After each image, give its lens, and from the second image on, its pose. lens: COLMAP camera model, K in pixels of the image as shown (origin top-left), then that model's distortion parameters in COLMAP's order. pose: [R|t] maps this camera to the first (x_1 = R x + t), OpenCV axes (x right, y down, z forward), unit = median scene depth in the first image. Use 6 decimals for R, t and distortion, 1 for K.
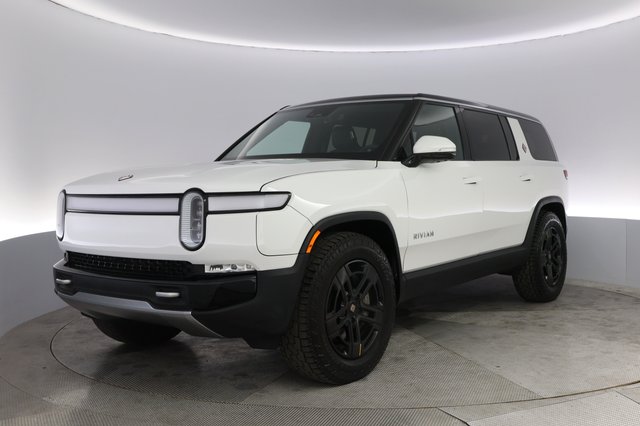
lens RADIAL K [[536.2, 0, 320.0], [0, 536.2, 213.0], [0, 0, 1]] dist [-0.106119, 0.003831]
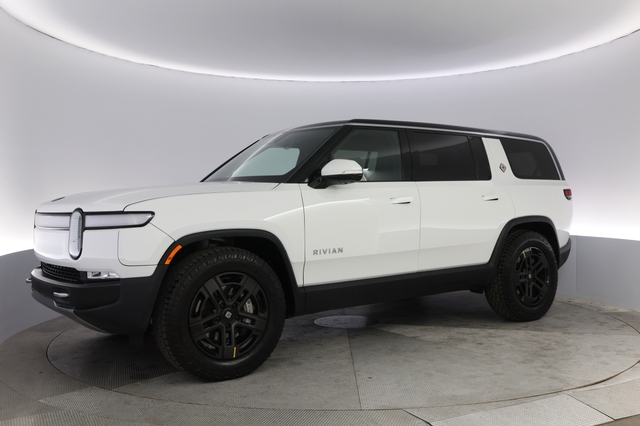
lens RADIAL K [[536.2, 0, 320.0], [0, 536.2, 213.0], [0, 0, 1]] dist [-0.106119, 0.003831]
pose [[0.997129, 0.001990, -0.075696, 0.272974], [-0.004662, 0.999371, -0.035145, 0.001889], [0.075578, 0.035397, 0.996511, -0.085033]]
